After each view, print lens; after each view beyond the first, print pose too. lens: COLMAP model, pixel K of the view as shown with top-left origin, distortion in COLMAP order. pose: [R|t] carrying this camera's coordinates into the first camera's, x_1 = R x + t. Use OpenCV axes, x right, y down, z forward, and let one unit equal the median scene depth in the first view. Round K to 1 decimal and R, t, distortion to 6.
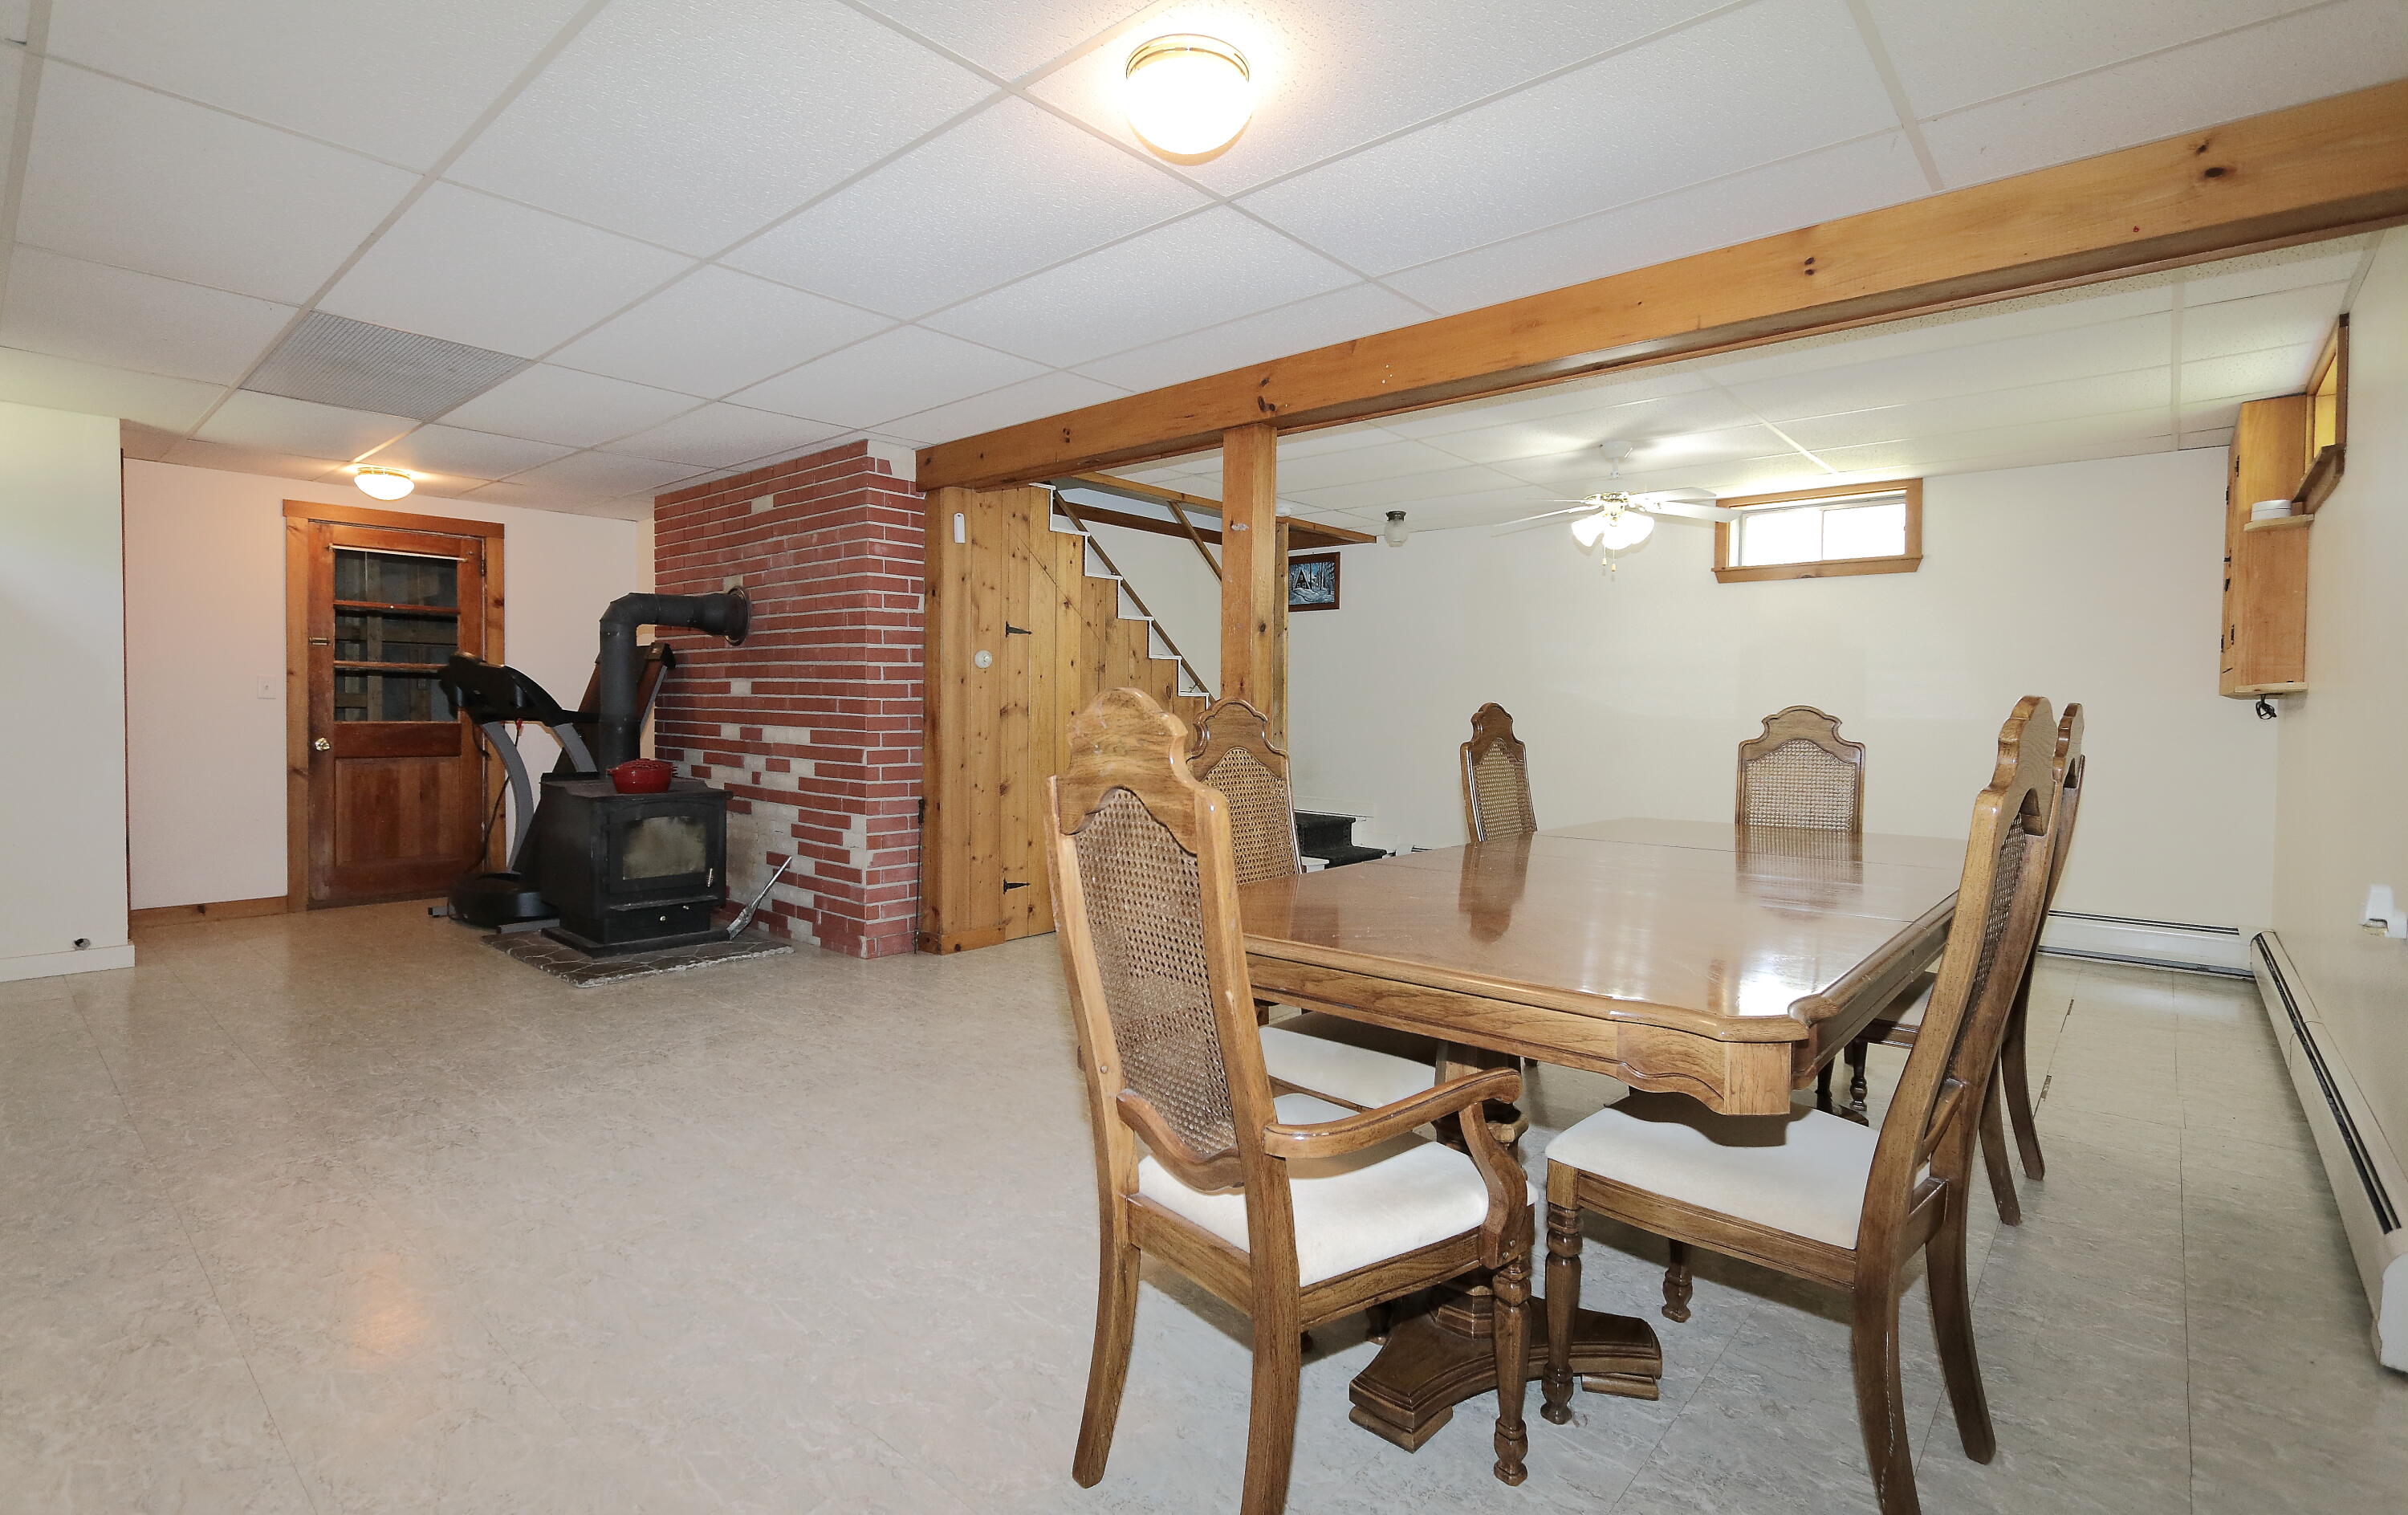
lens RADIAL K [[1103.3, 0, 1204.0], [0, 1103.3, 757.5], [0, 0, 1]] dist [0.002871, 0.000400]
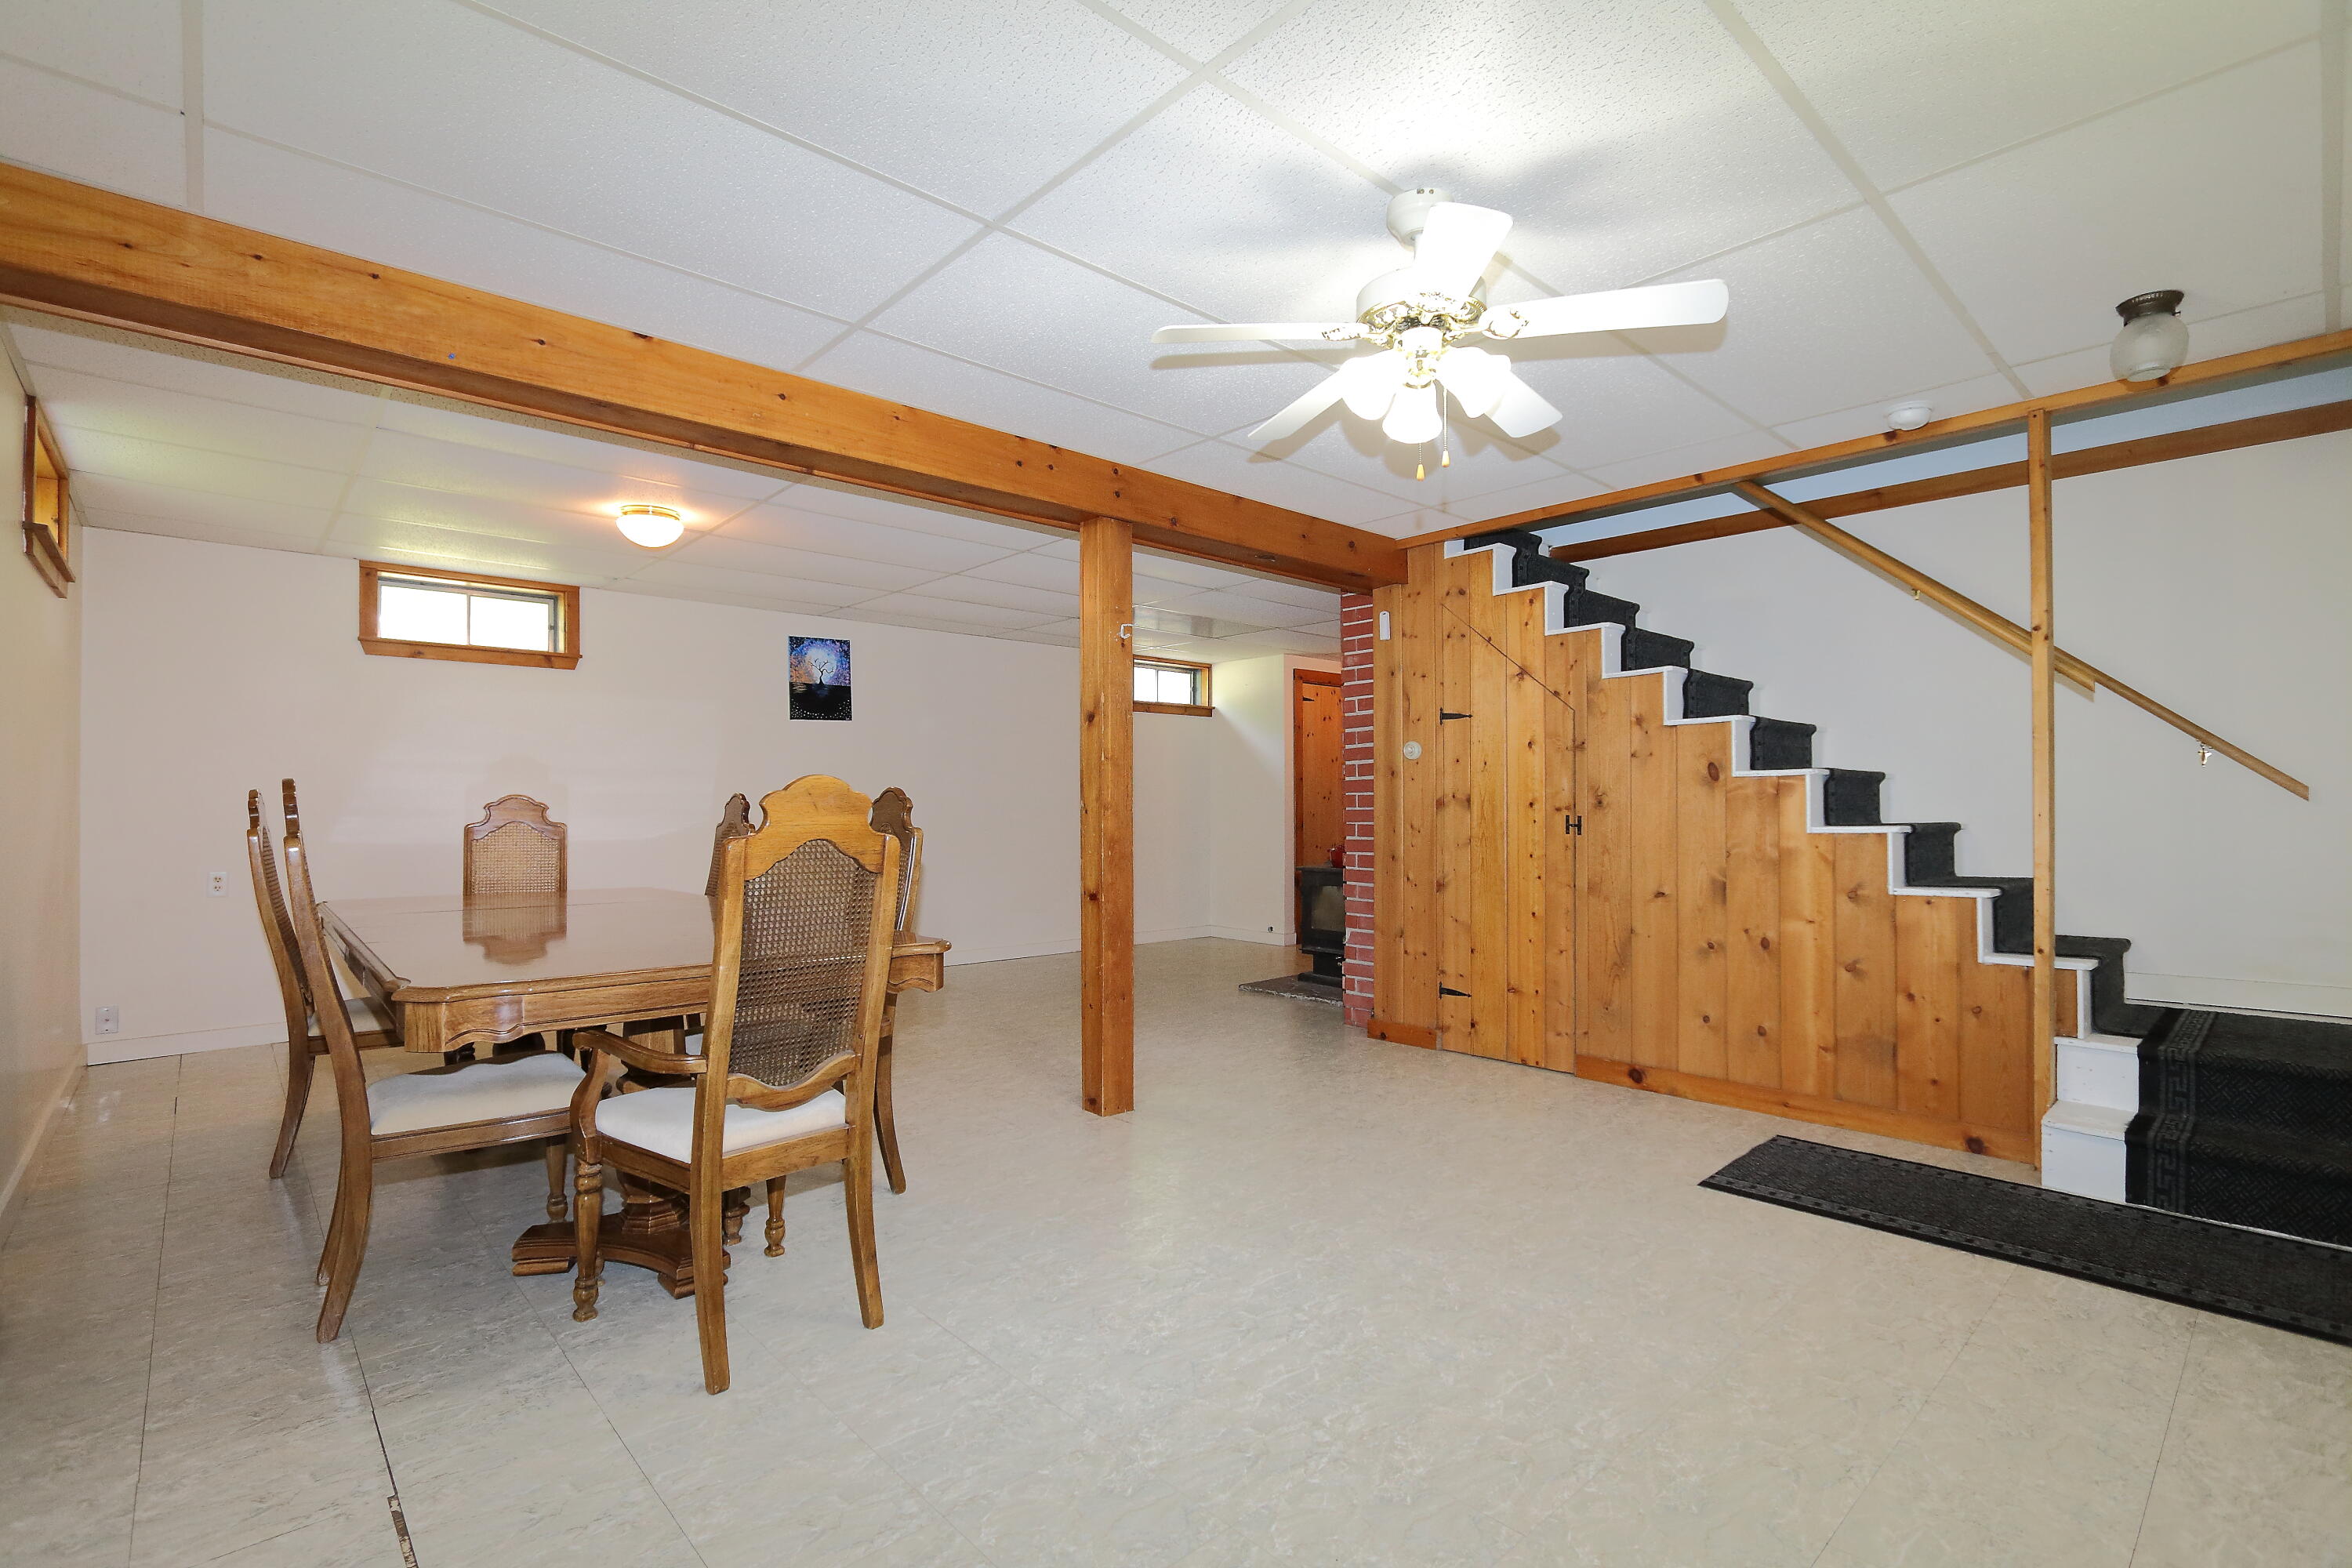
lens RADIAL K [[1071.2, 0, 1157.2], [0, 1071.2, 789.8], [0, 0, 1]] dist [-0.015454, 0.001133]
pose [[-0.124309, -0.022398, -0.991991, 0.749378], [-0.038743, 0.999092, -0.017703, -0.027521], [0.991487, 0.036232, -0.125063, 0.867040]]
